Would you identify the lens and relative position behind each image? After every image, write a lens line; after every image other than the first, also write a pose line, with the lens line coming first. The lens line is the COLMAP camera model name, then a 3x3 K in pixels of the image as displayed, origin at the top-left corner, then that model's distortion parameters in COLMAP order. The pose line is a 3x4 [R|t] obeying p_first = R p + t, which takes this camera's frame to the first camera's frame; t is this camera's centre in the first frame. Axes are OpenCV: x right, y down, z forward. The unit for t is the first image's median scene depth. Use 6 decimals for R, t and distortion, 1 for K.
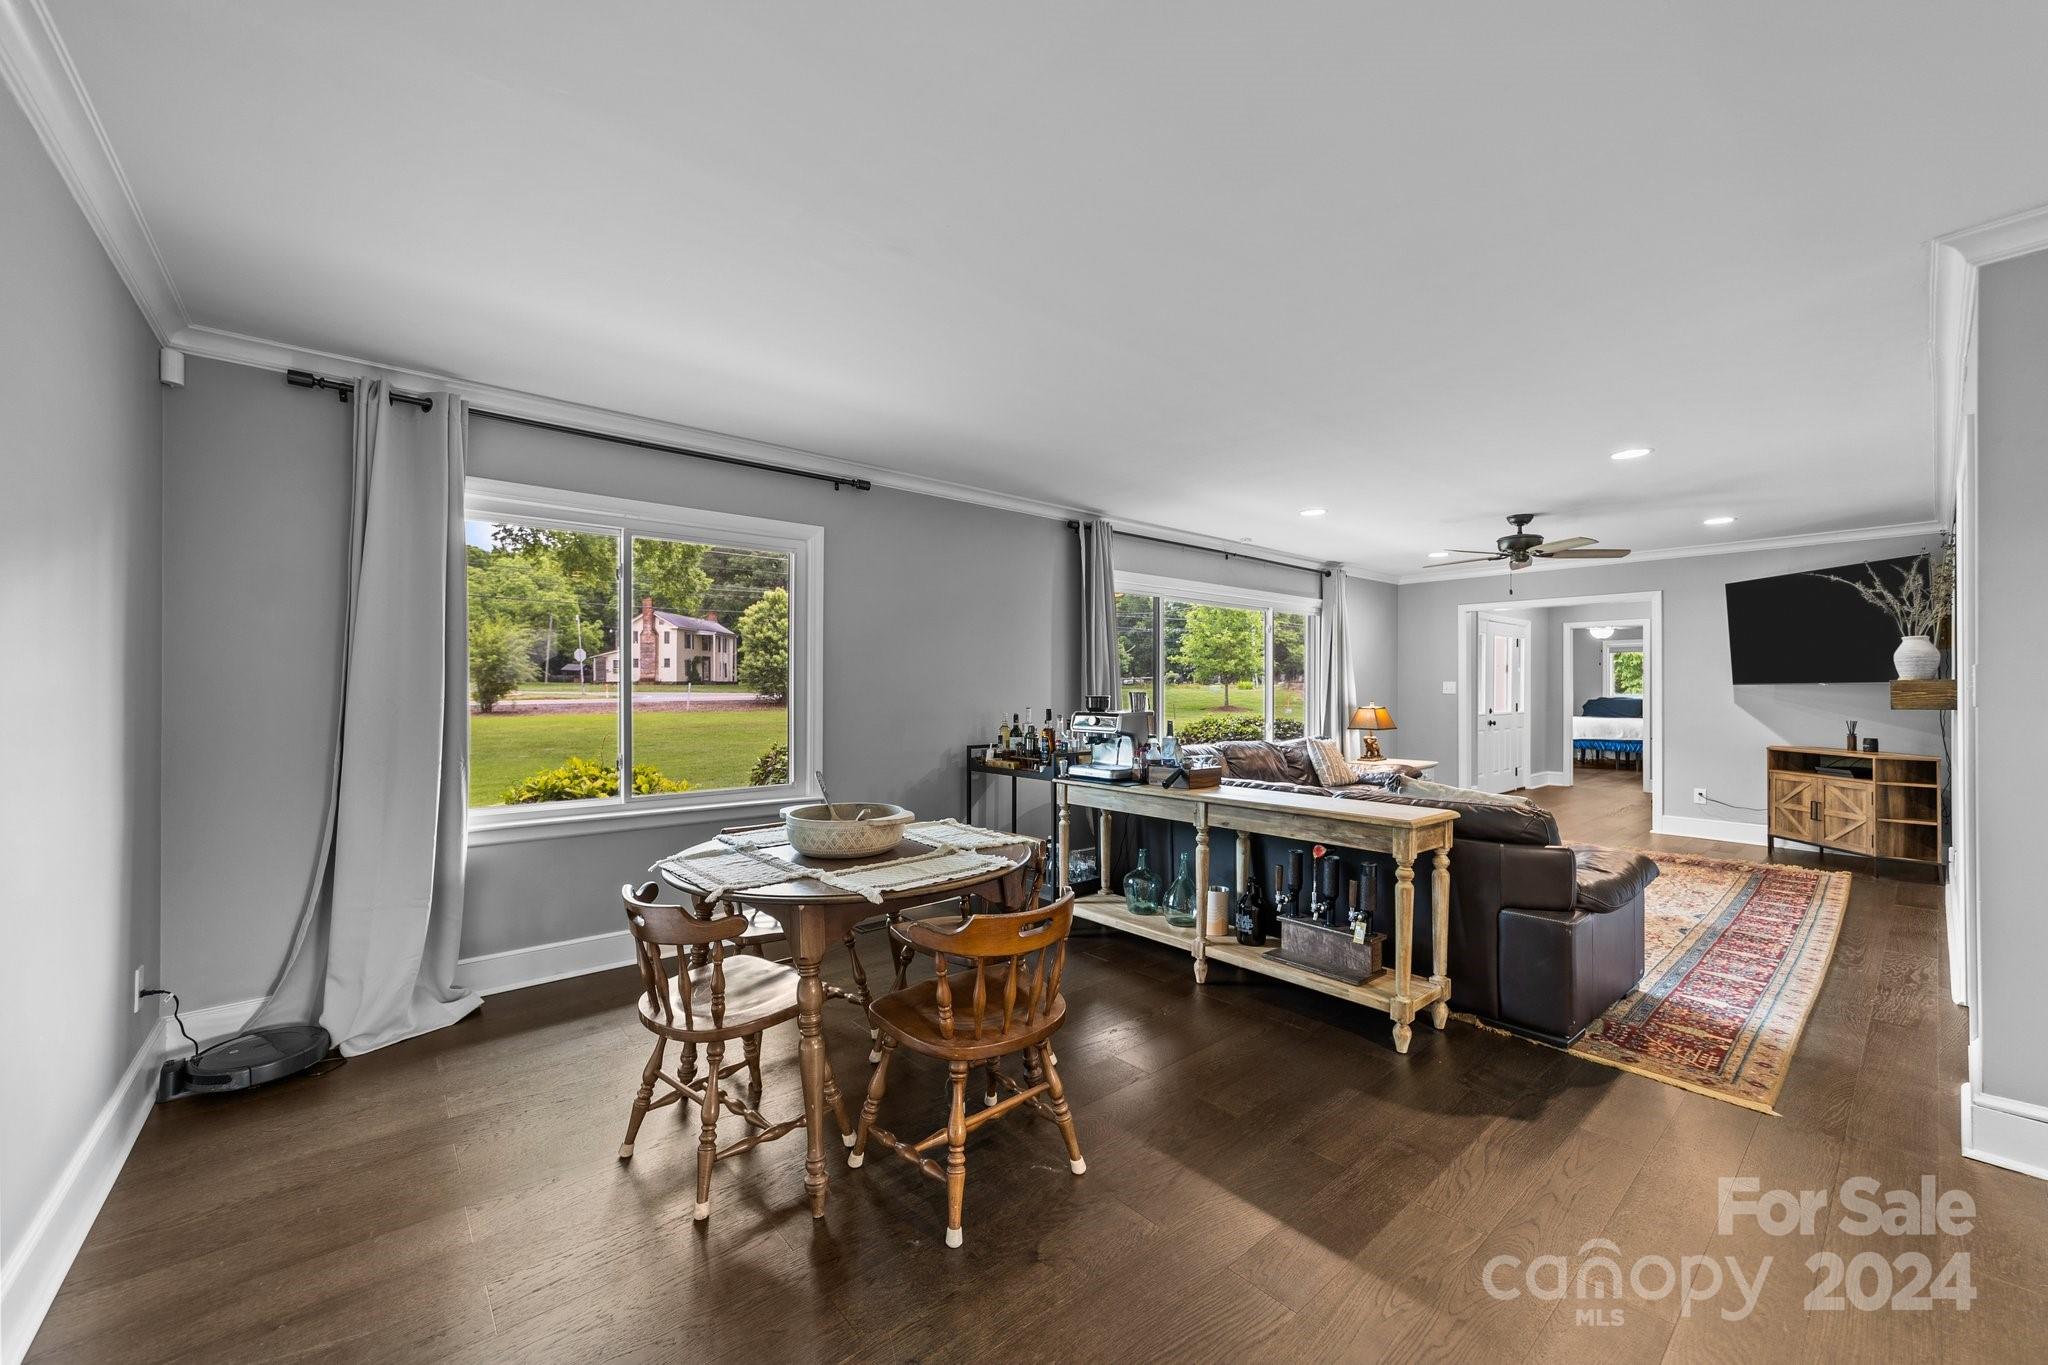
lens RADIAL K [[789.6, 0, 1037.9], [0, 789.6, 688.6], [0, 0, 1]] dist [-0.001288, 0.006791]
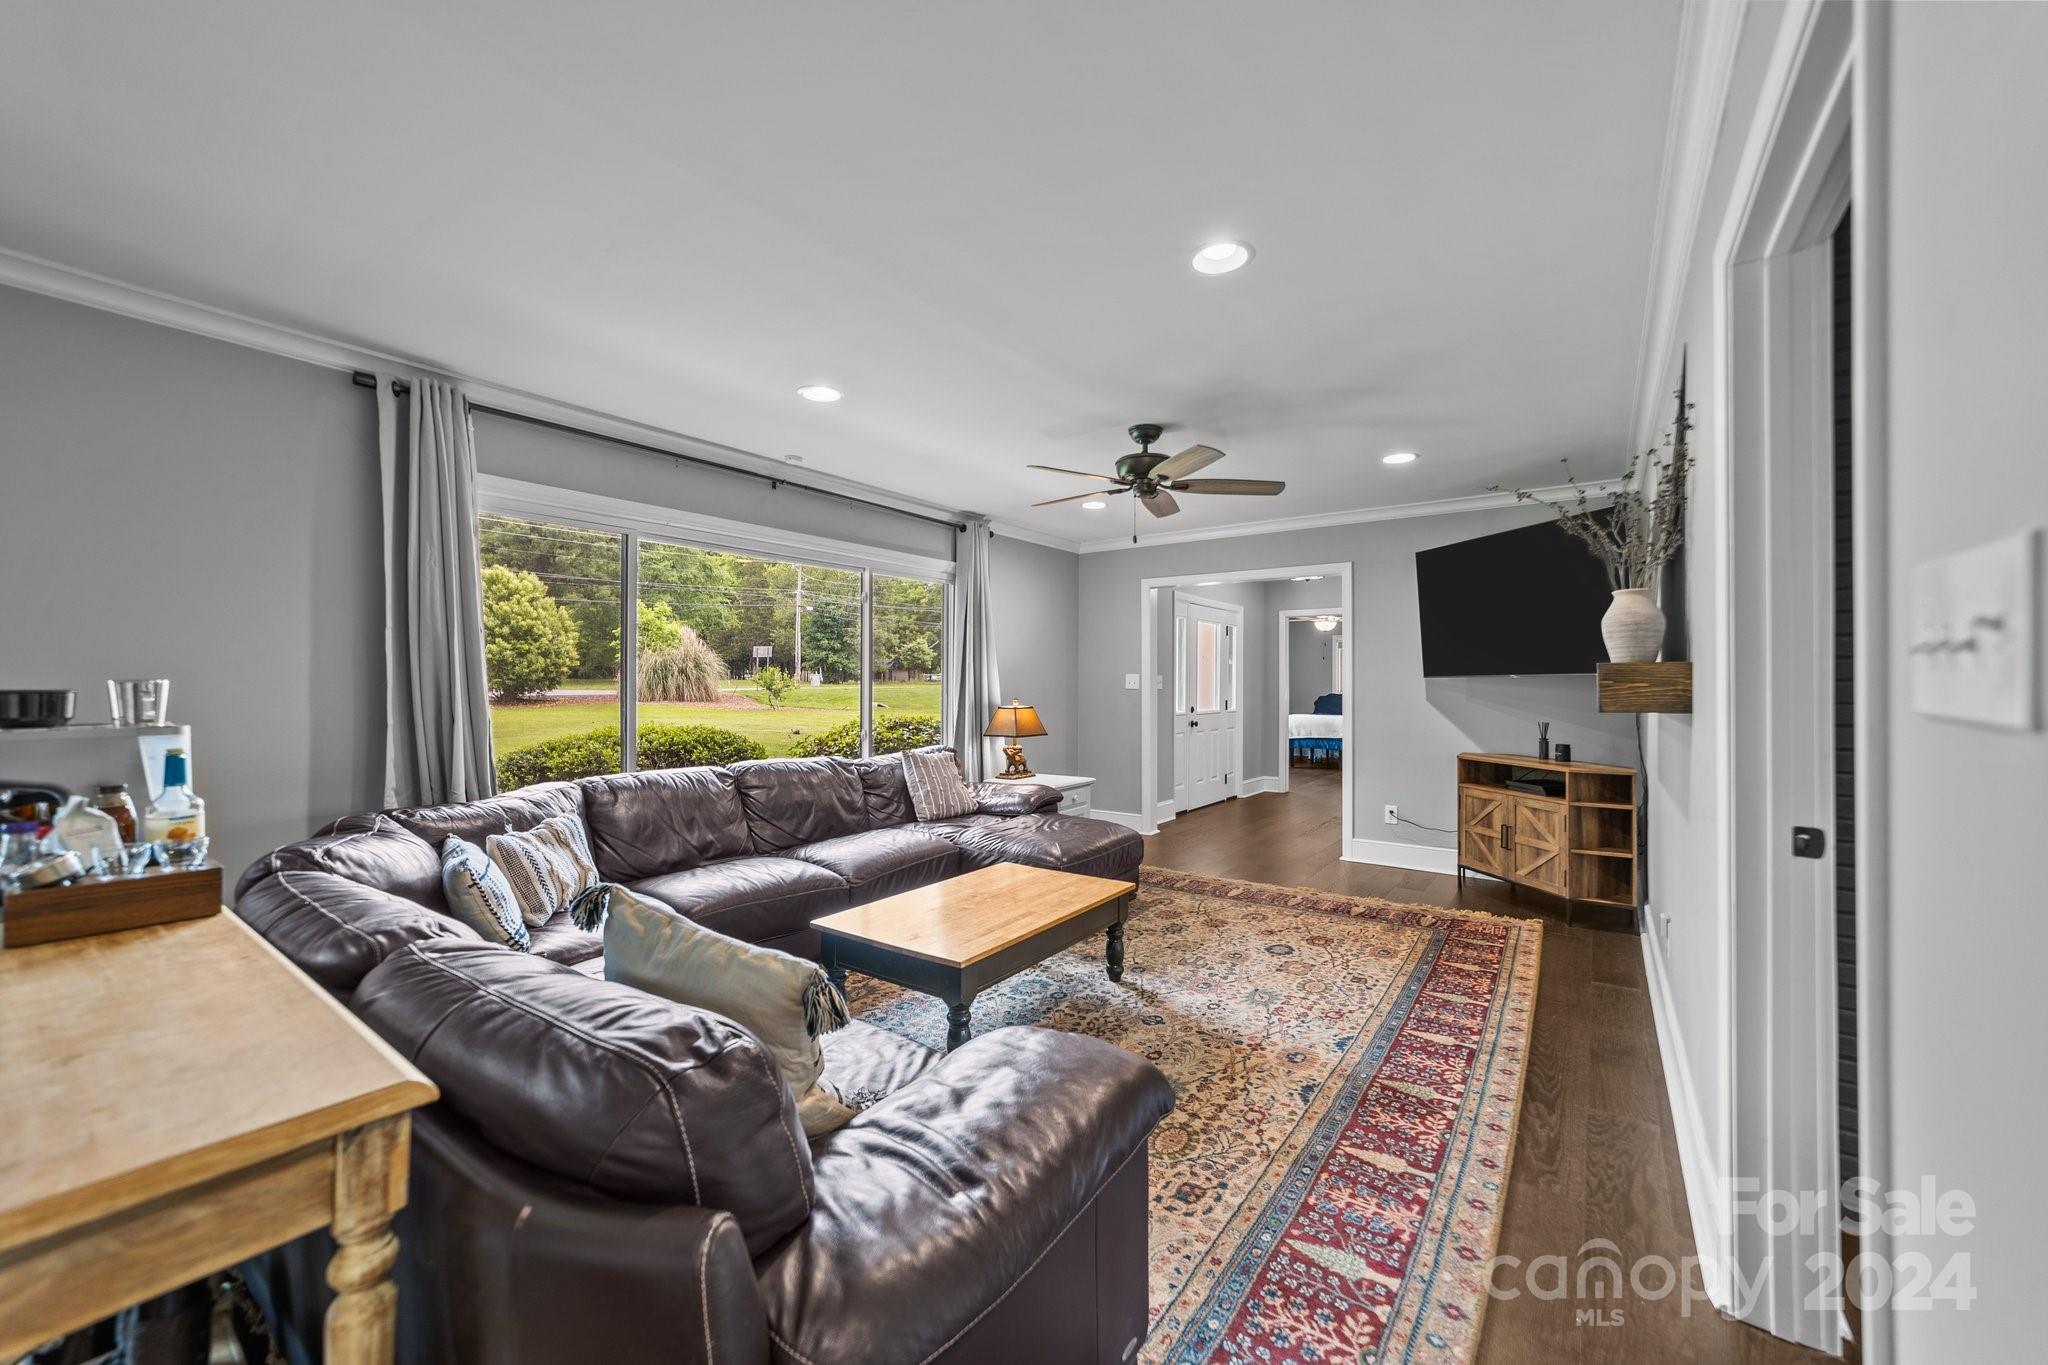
lens RADIAL K [[785.0, 0, 1024.0], [0, 785.0, 682.5], [0, 0, 1]] dist [-0.011746, 0.000104]
pose [[0.977537, 0.001837, 0.210755, 0.337148], [-0.001070, 0.999992, -0.003754, 0.004379], [-0.210760, 0.003444, 0.977532, 0.331649]]
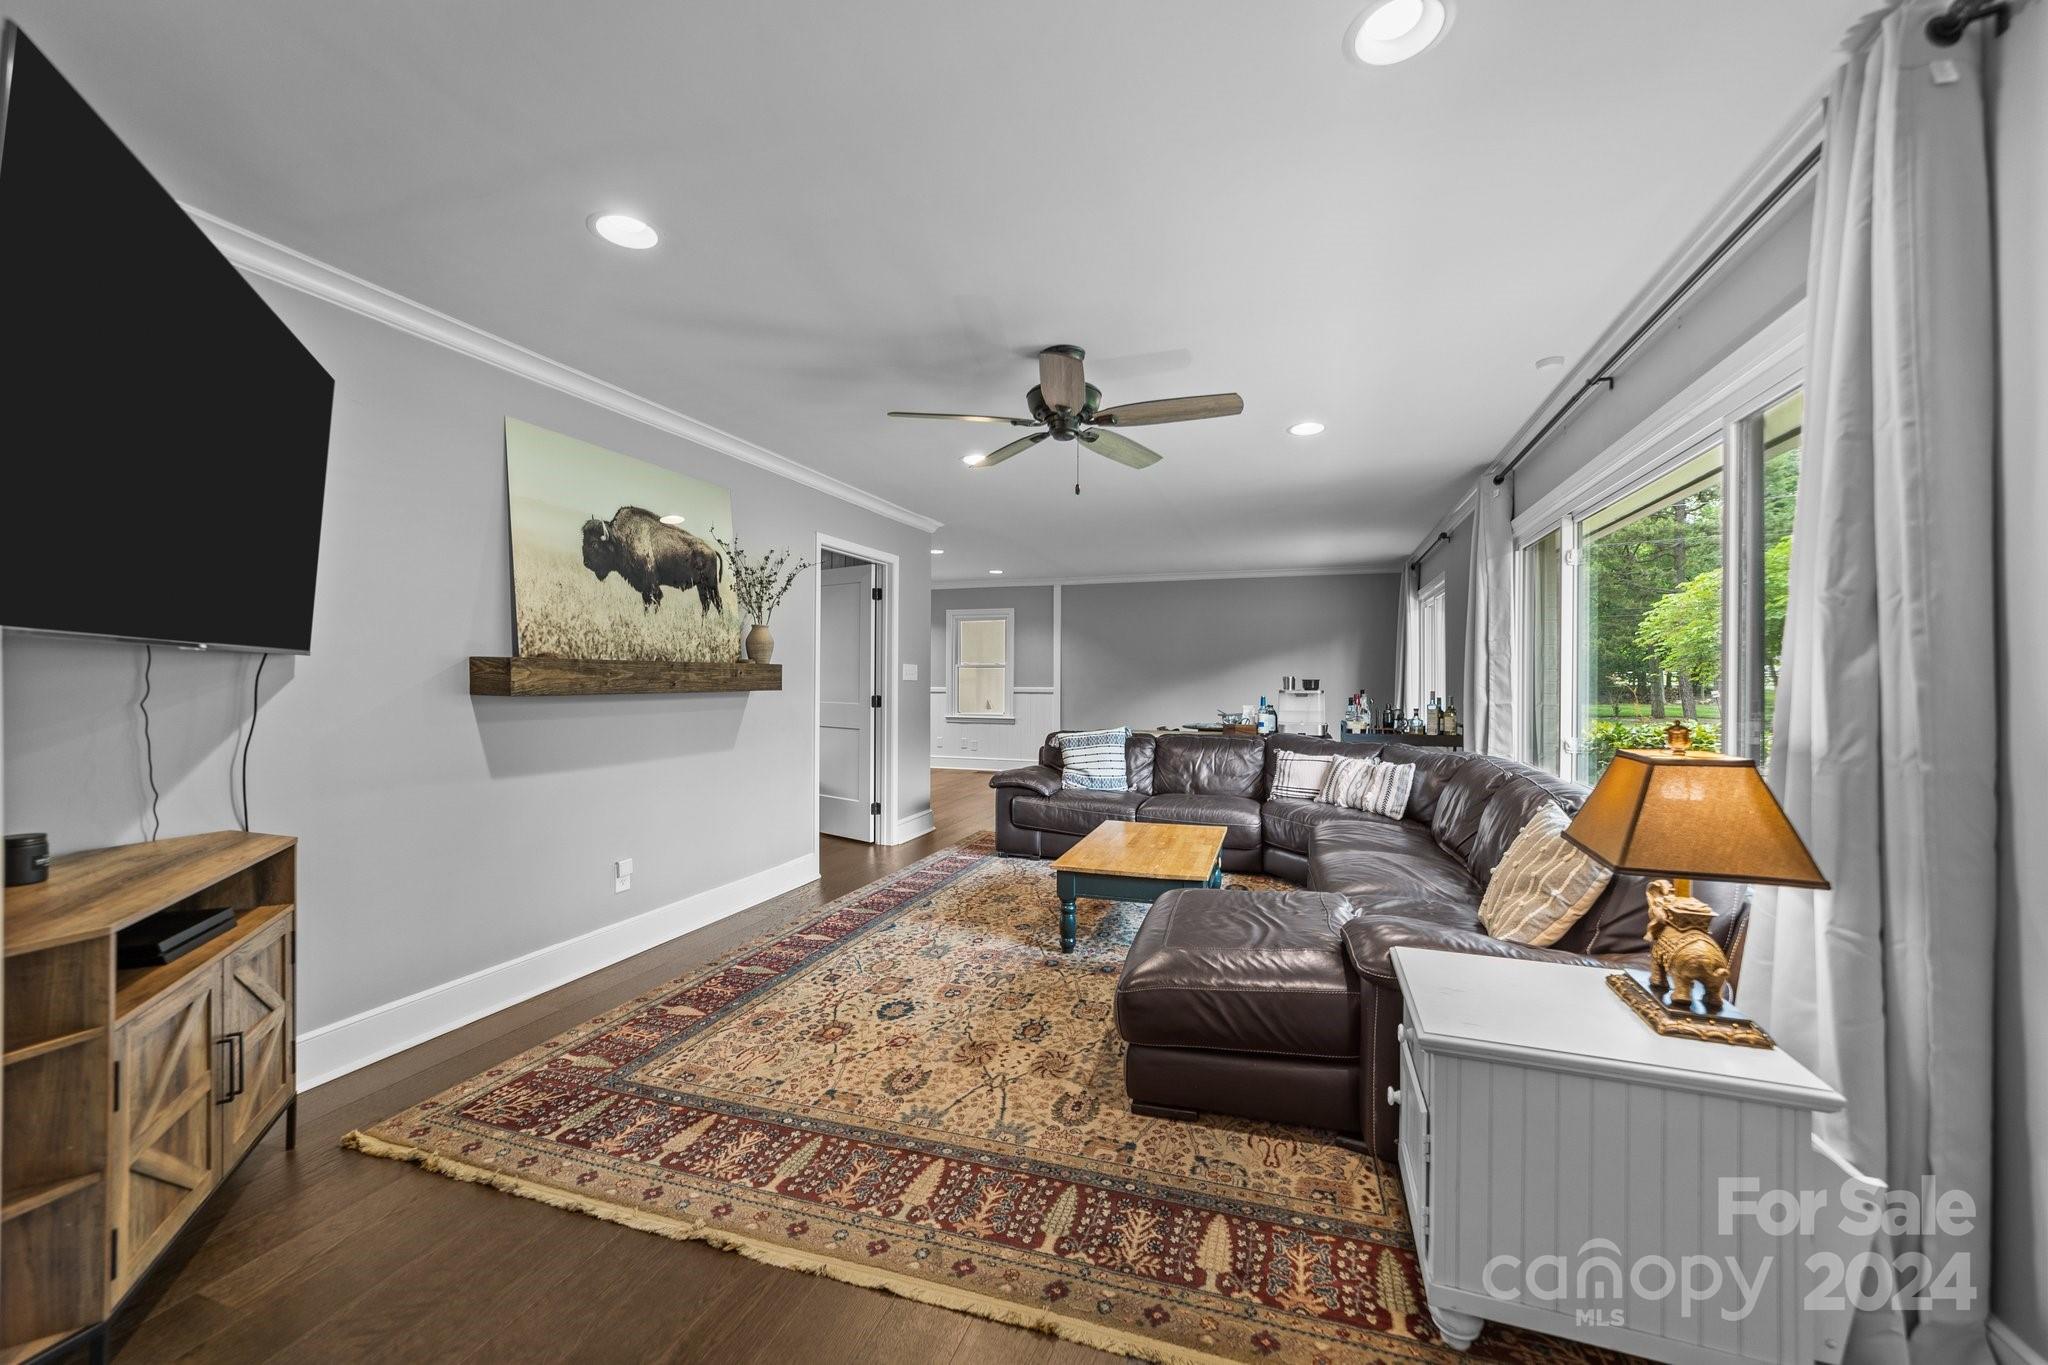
lens RADIAL K [[789.7, 0, 1024.0], [0, 789.7, 682.5], [0, 0, 1]] dist [0.007371, 0.000166]
pose [[-0.875584, 0.000854, -0.483066, 0.827724], [-0.001907, 0.999985, 0.005224, 0.005698], [0.483063, 0.005495, -0.875568, 1.351921]]
